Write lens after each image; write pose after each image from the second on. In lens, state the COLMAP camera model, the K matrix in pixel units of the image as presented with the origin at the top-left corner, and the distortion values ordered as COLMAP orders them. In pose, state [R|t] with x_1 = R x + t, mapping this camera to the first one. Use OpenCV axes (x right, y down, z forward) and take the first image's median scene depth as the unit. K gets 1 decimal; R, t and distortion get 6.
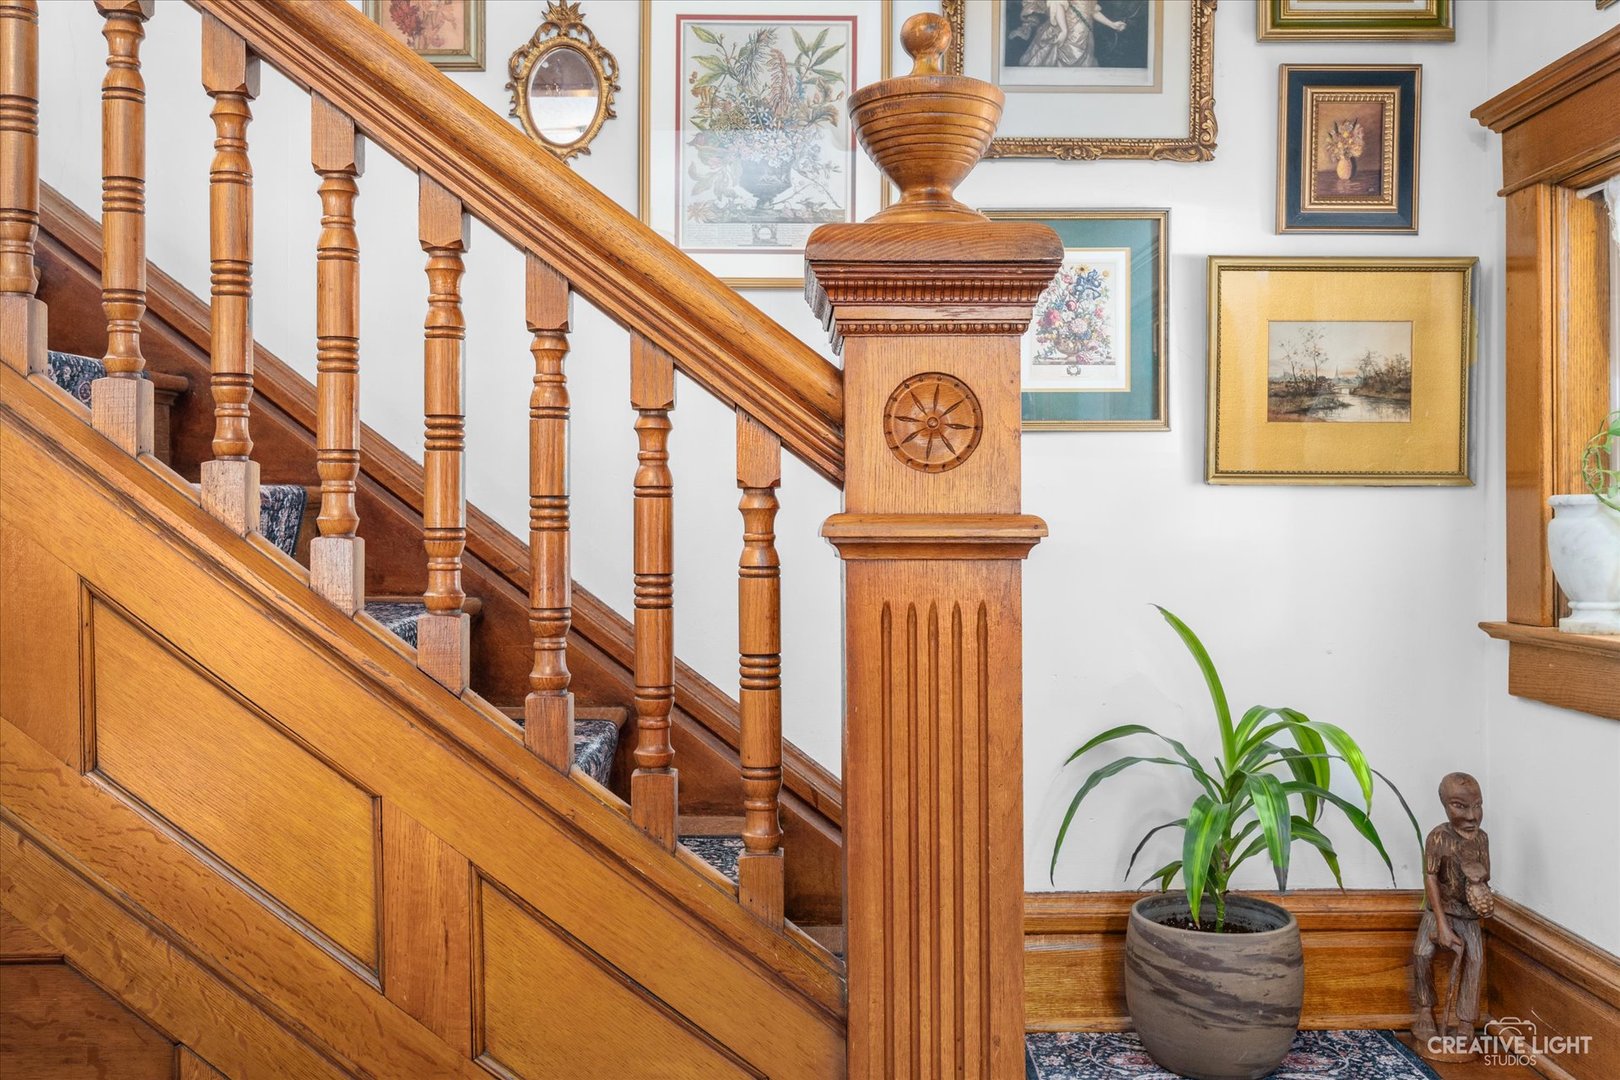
lens RADIAL K [[1480.6, 0, 810.1], [0, 1480.6, 494.0], [0, 0, 1]] dist [-0.004487, 0.013506]
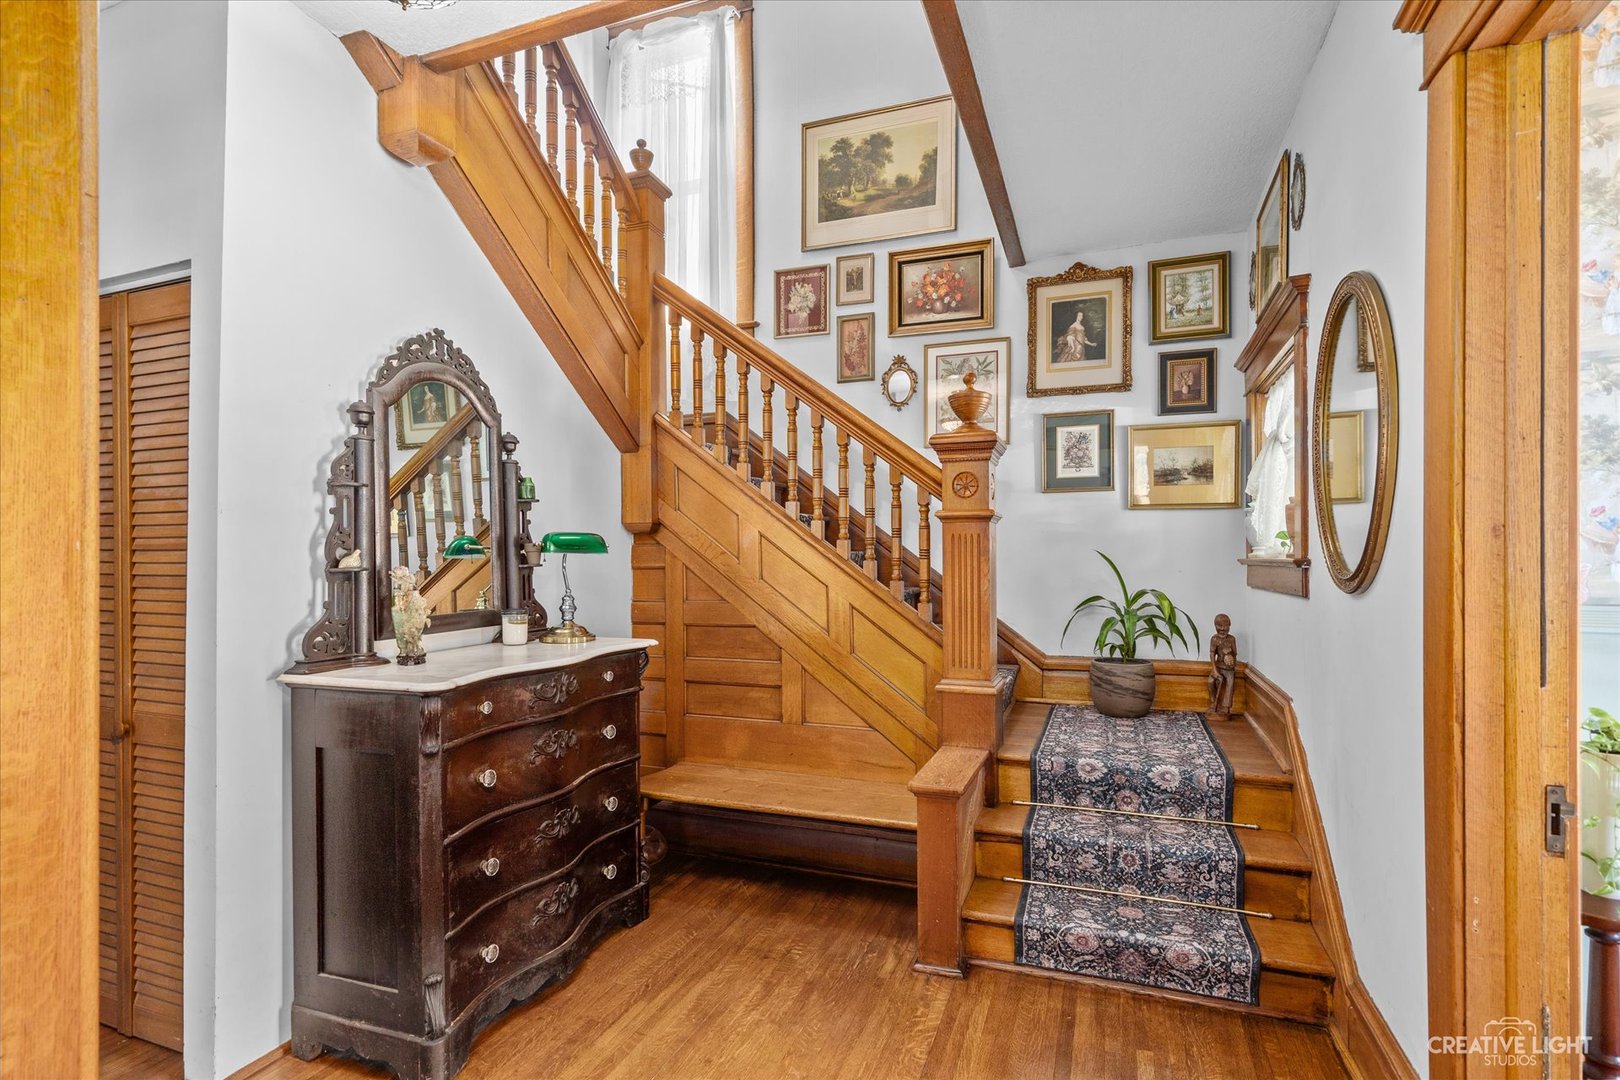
lens RADIAL K [[790.7, 0, 810.0], [0, 790.7, 540.0], [0, 0, 1]] dist [0.000146, 0.000013]
pose [[0.927962, -0.009207, -0.372562, 0.299902], [0.005145, 0.999916, -0.011895, 0.072411], [0.372640, 0.009121, 0.927931, -0.644748]]
